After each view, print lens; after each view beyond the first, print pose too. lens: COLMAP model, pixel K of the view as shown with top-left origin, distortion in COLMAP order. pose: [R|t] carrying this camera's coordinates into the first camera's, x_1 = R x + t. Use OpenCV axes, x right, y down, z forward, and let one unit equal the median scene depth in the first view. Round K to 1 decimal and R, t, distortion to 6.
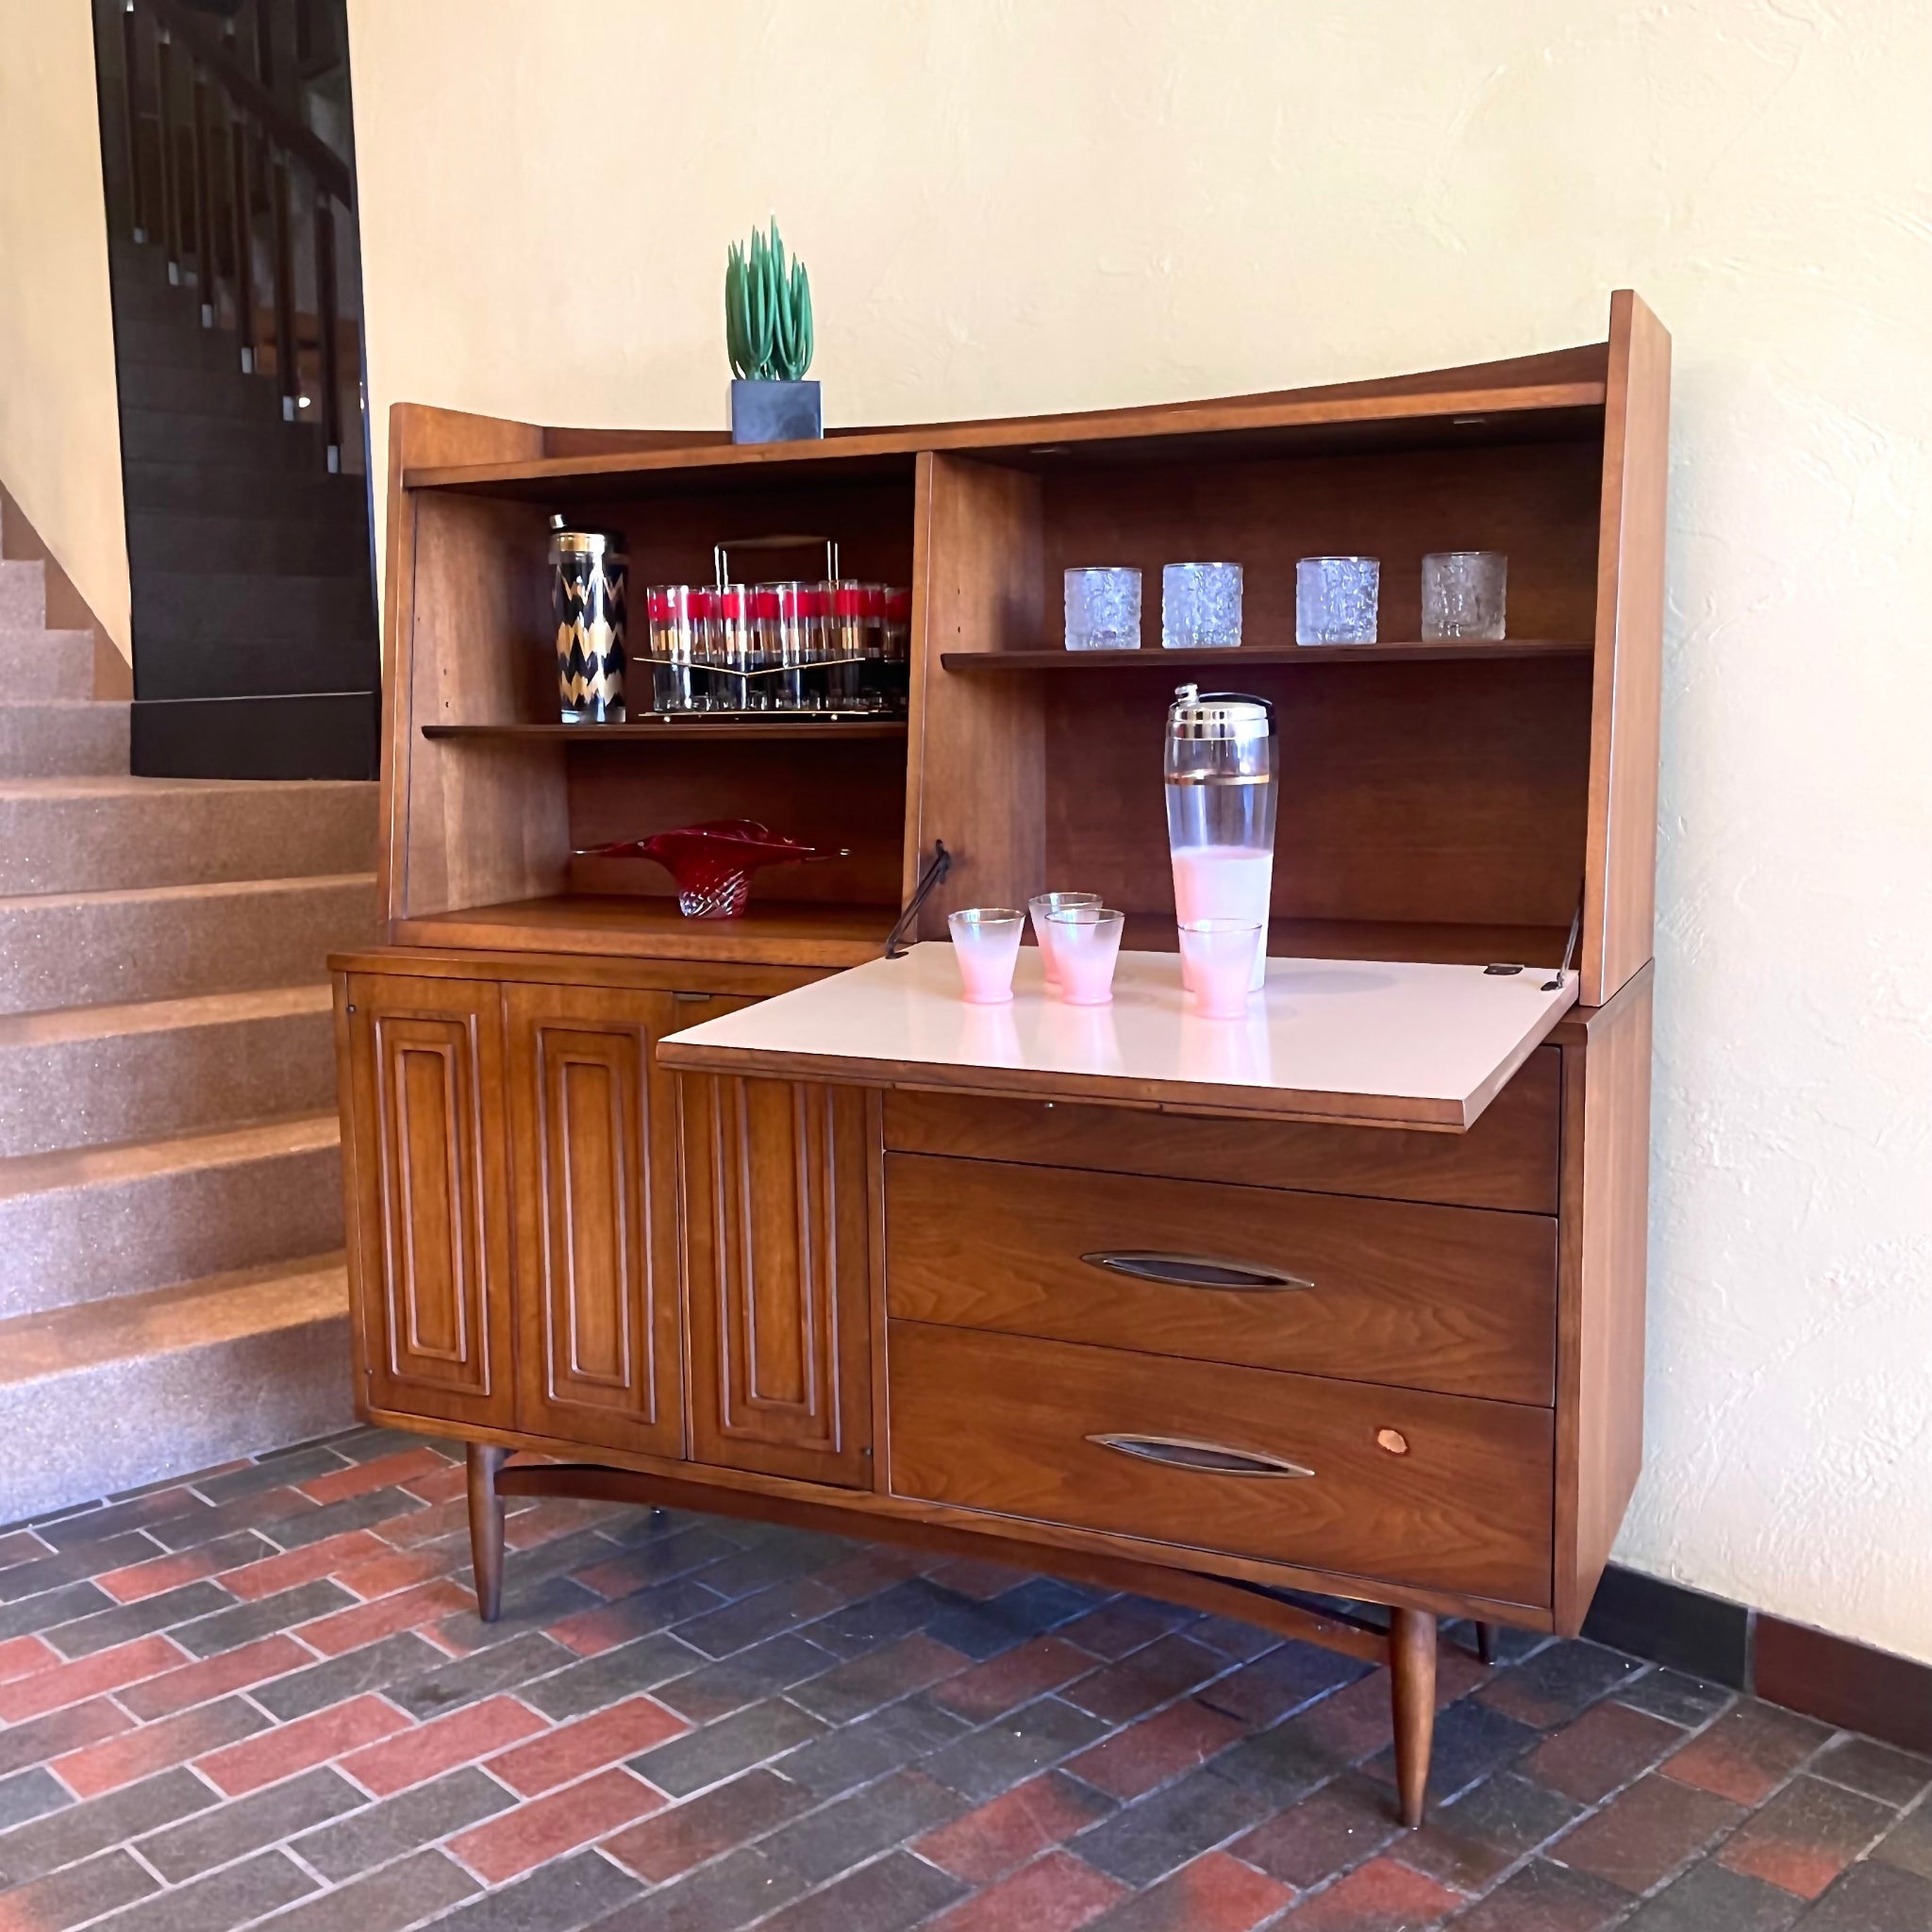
lens RADIAL K [[2072.0, 0, 962.8], [0, 2072.0, 942.1], [0, 0, 1]] dist [0.016500, 0.011580]
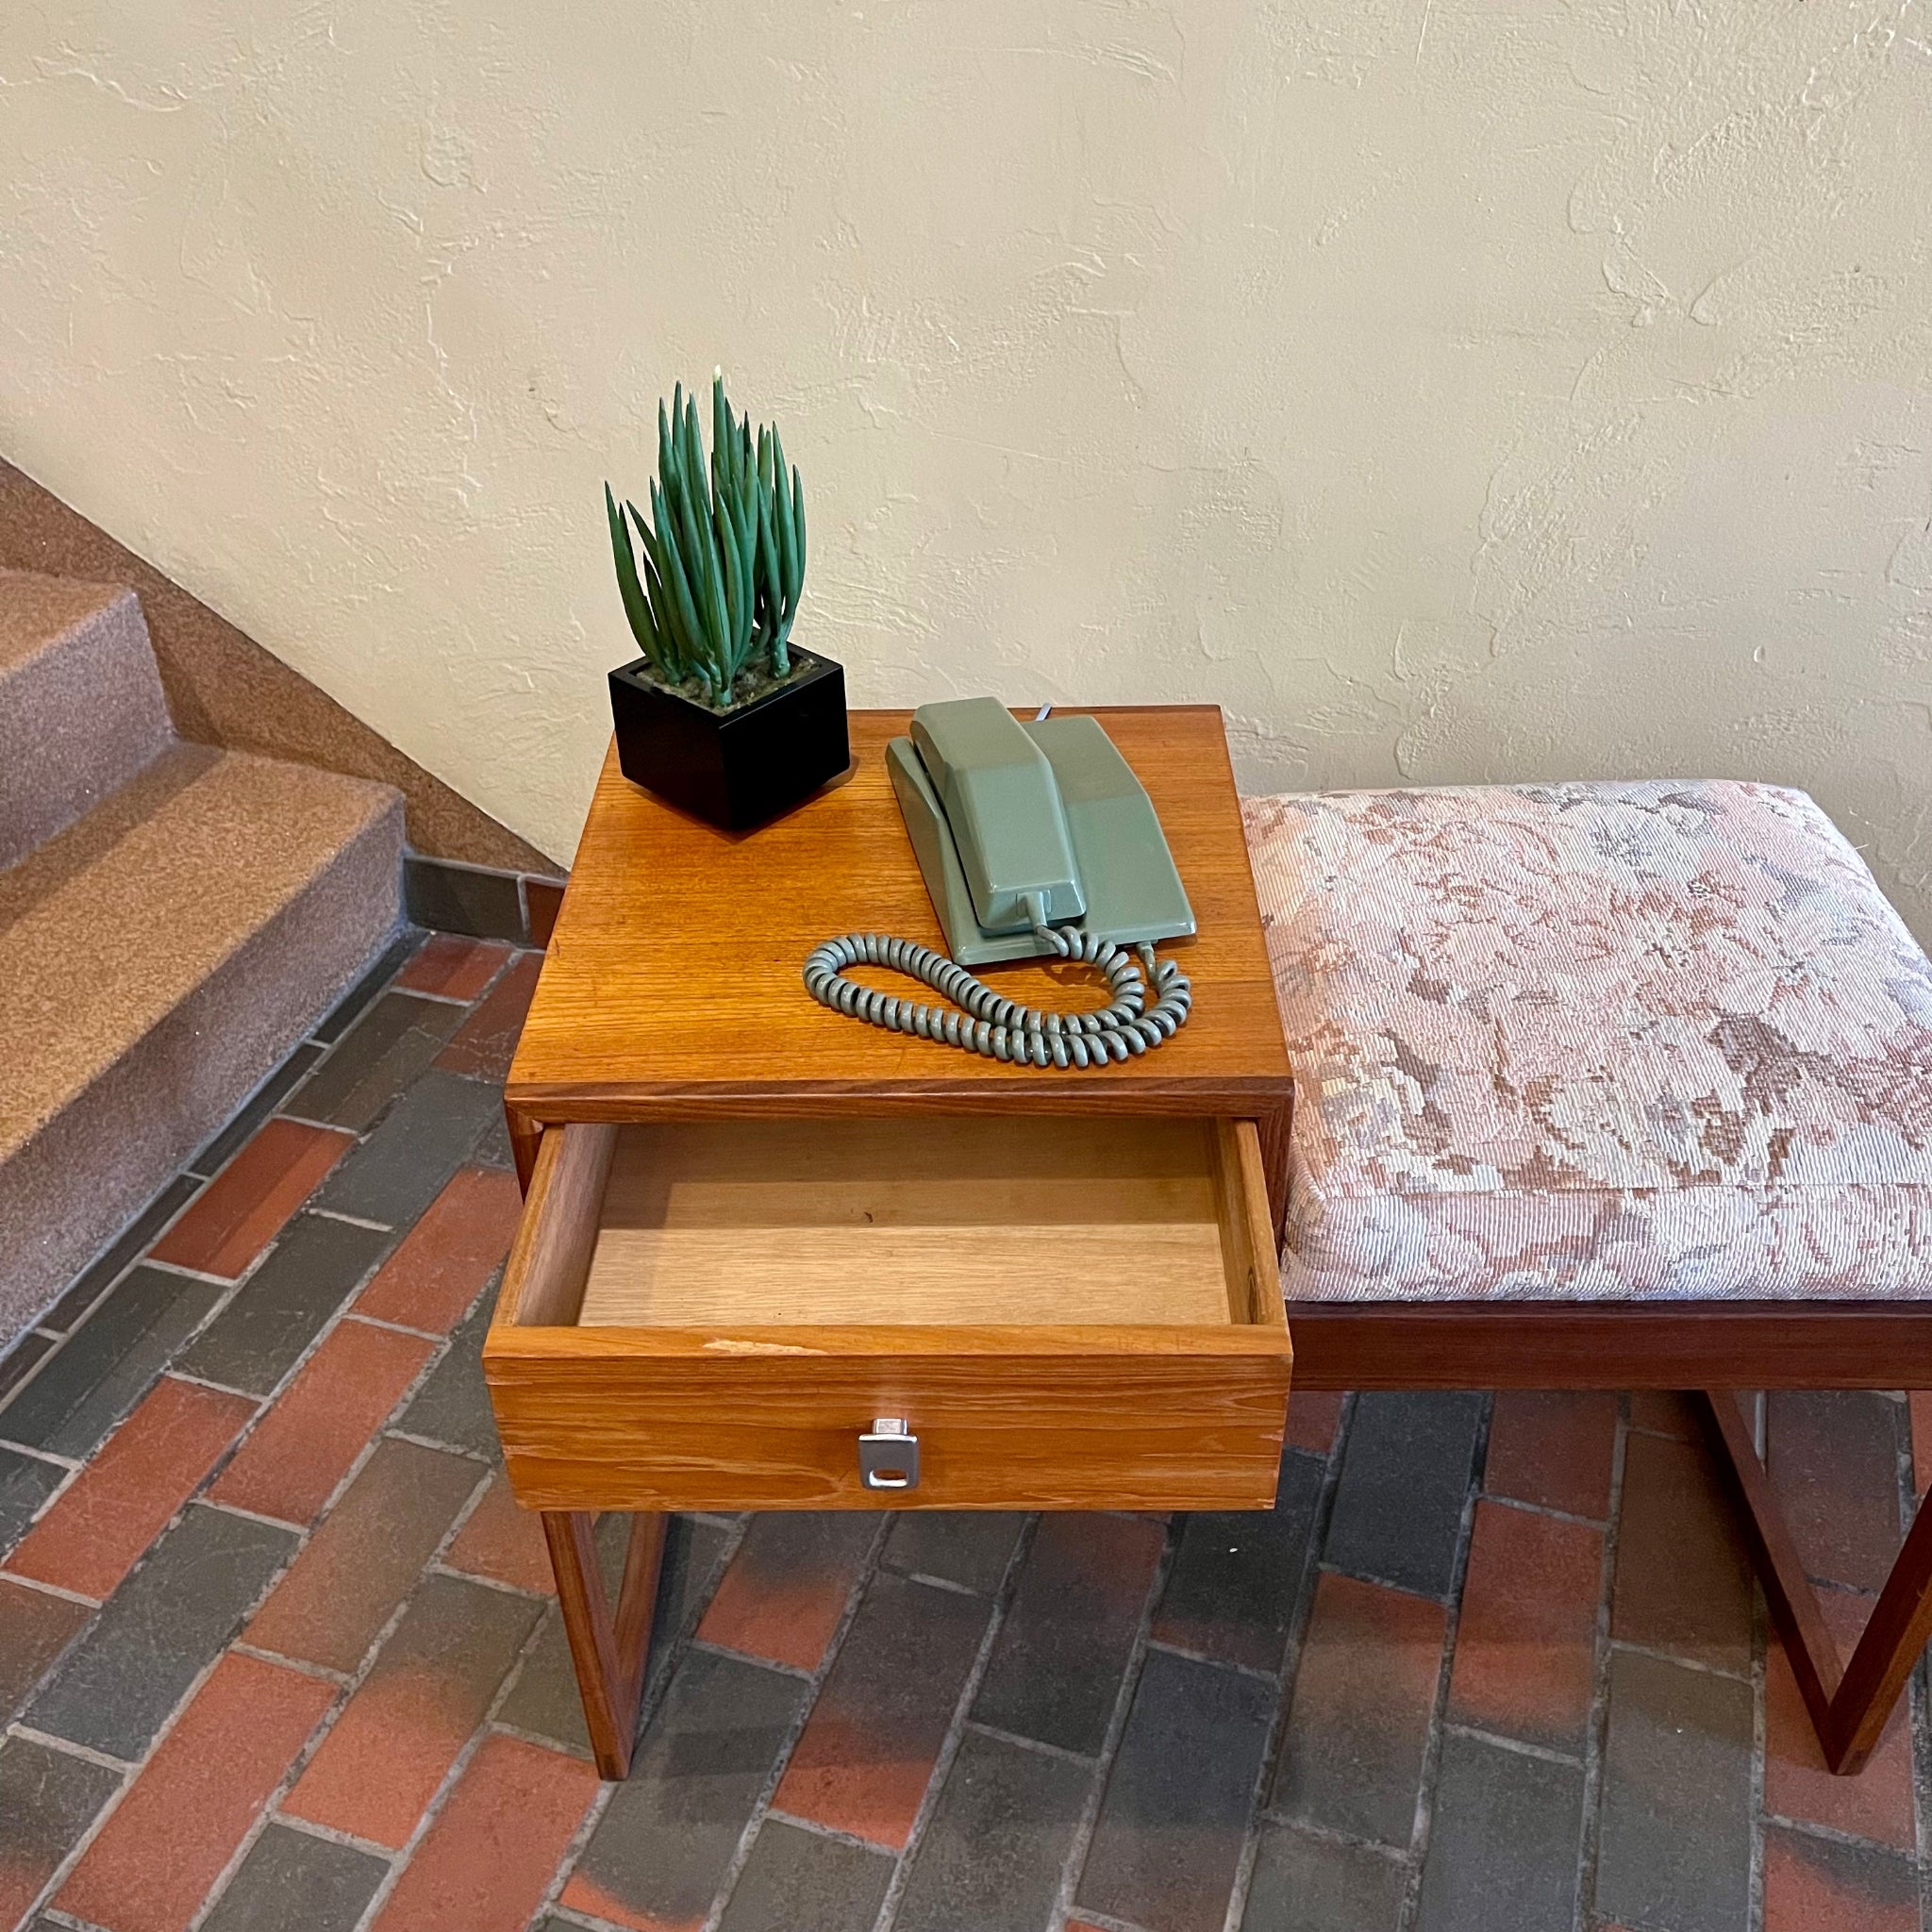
lens RADIAL K [[1952.4, 0, 971.4], [0, 1952.4, 957.9], [0, 0, 1]] dist [0.029184, -0.016052]
pose [[0.882744, -0.276439, 0.379926, -0.267883], [0.058843, 0.867283, 0.494326, -0.130105], [-0.466154, -0.414008, 0.781855, 0.581953]]
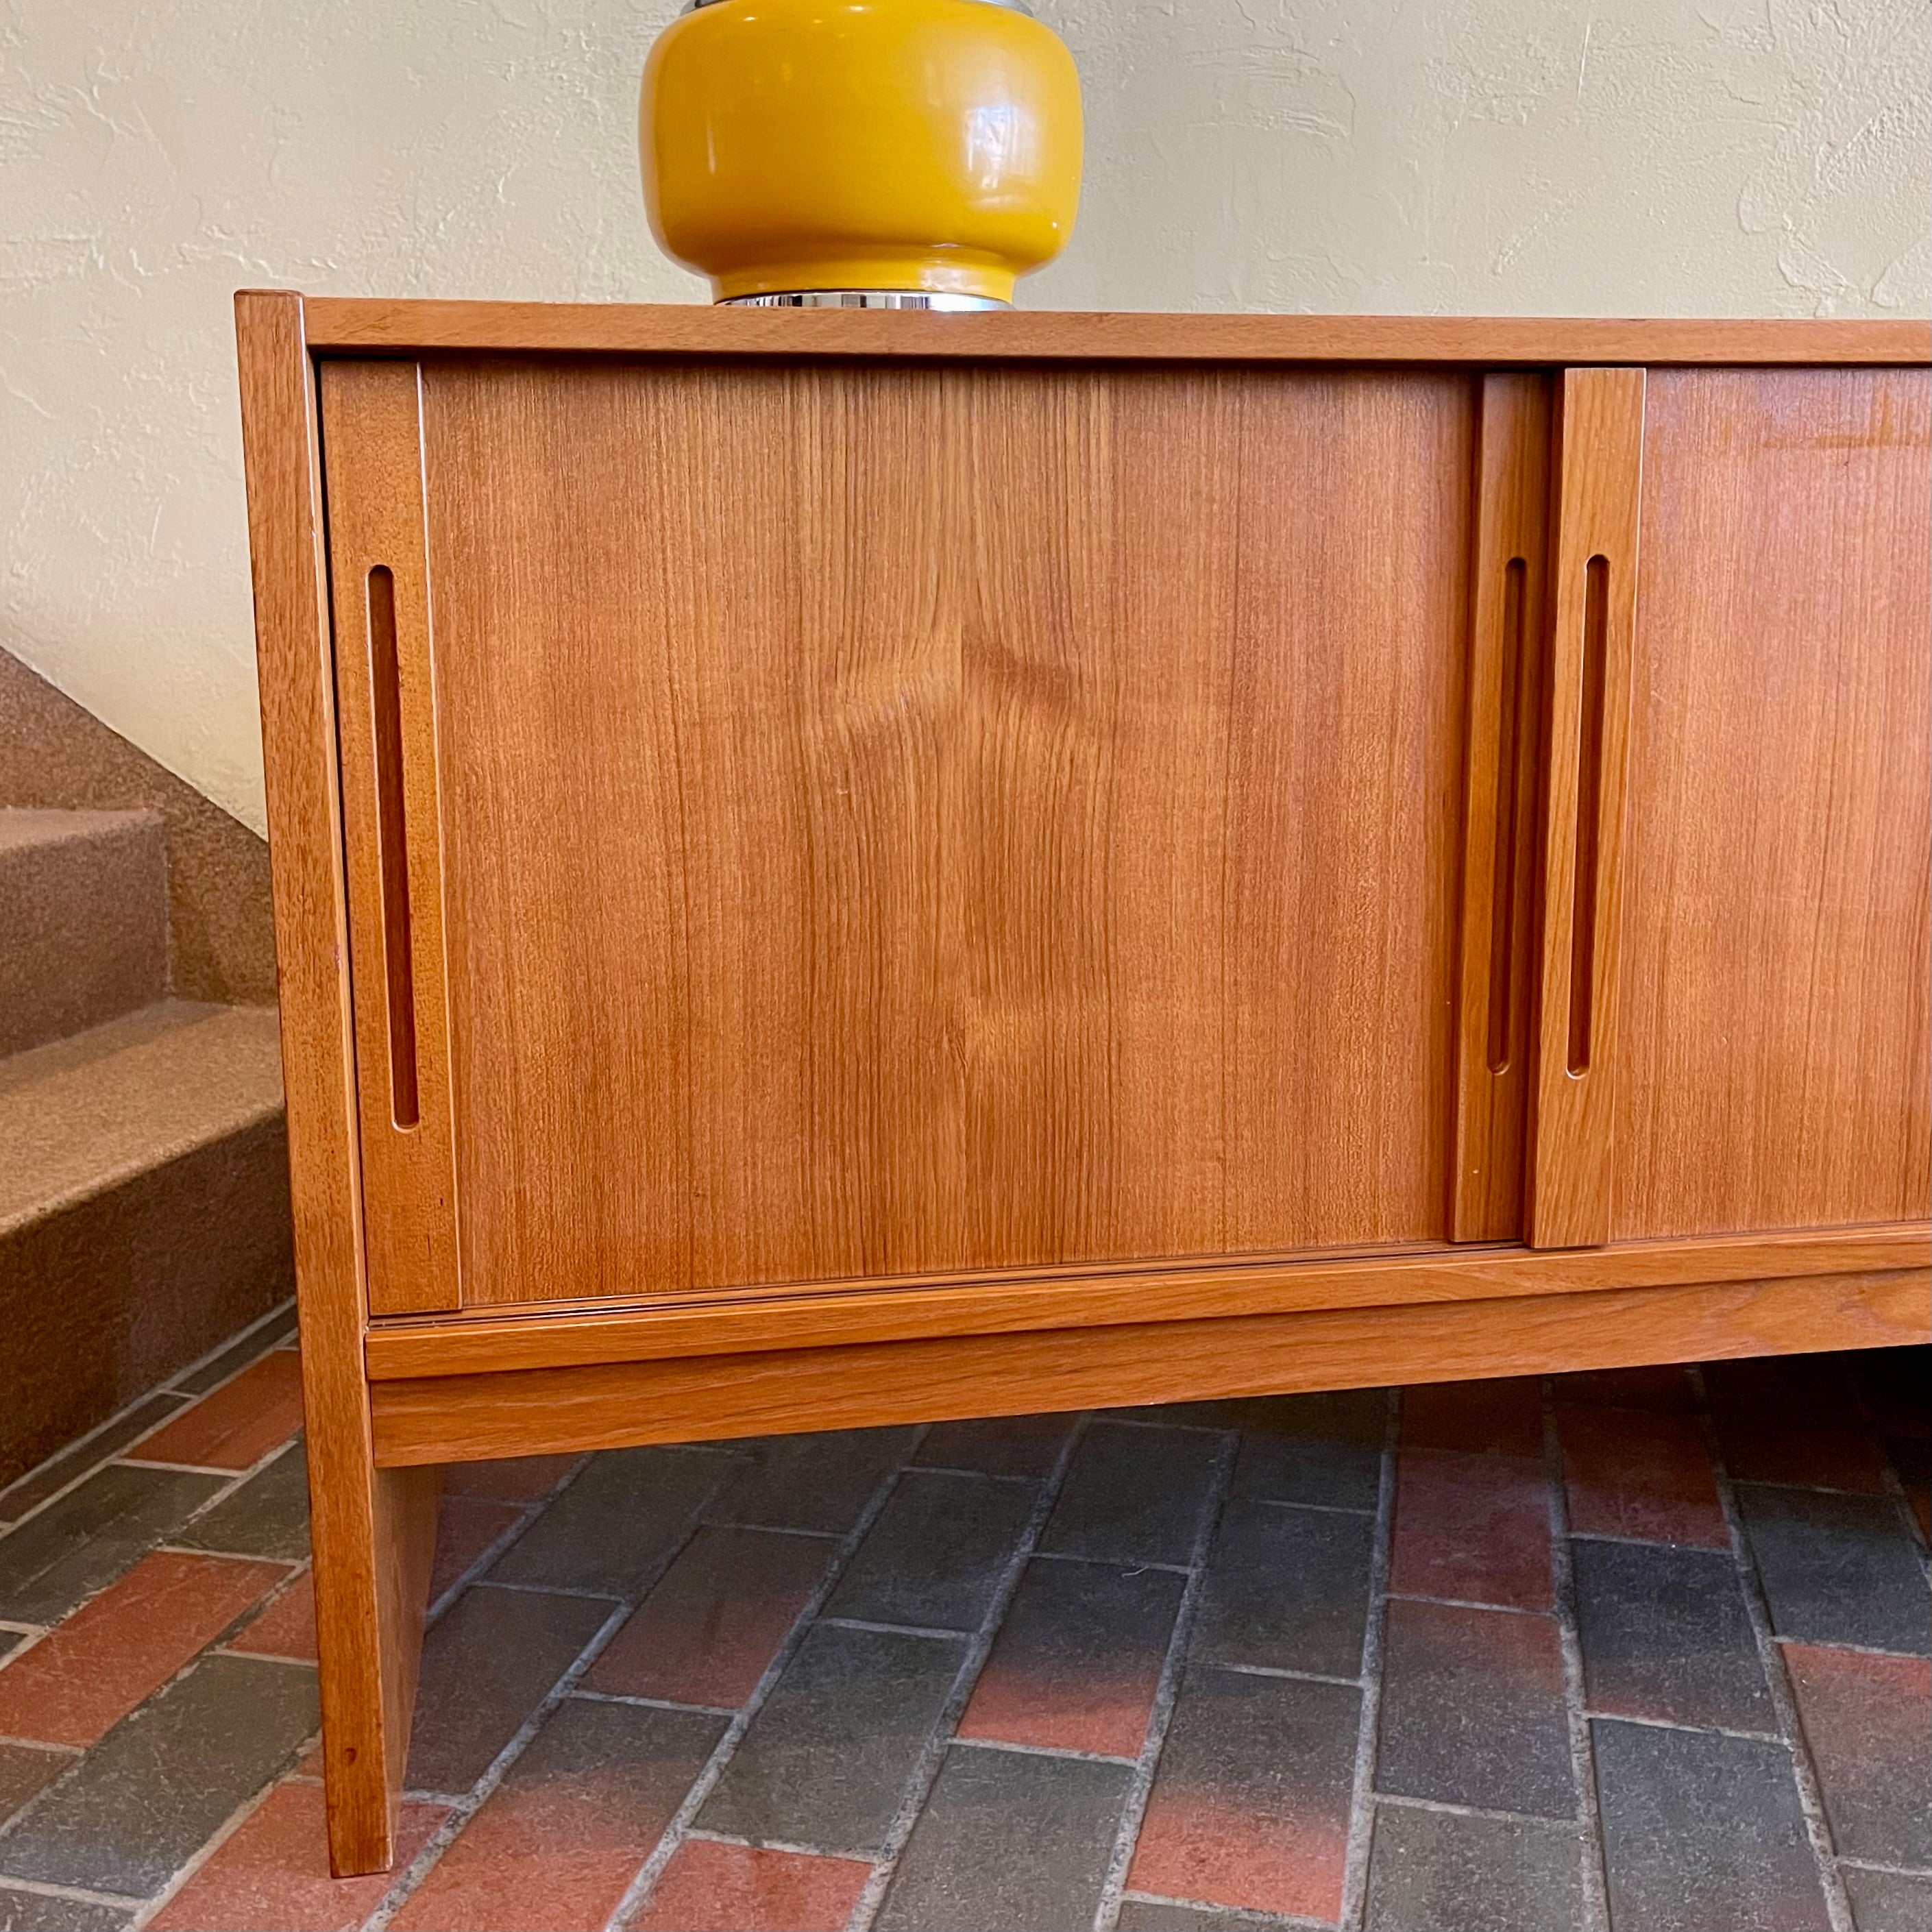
lens RADIAL K [[2096.0, 0, 953.1], [0, 2096.0, 882.1], [0, 0, 1]] dist [0.051577, -0.051213]
pose [[0.841299, -0.075636, 0.535253, -0.388845], [0.062049, 0.997130, 0.043378, 0.110364], [-0.536997, -0.003282, 0.843578, 0.616894]]
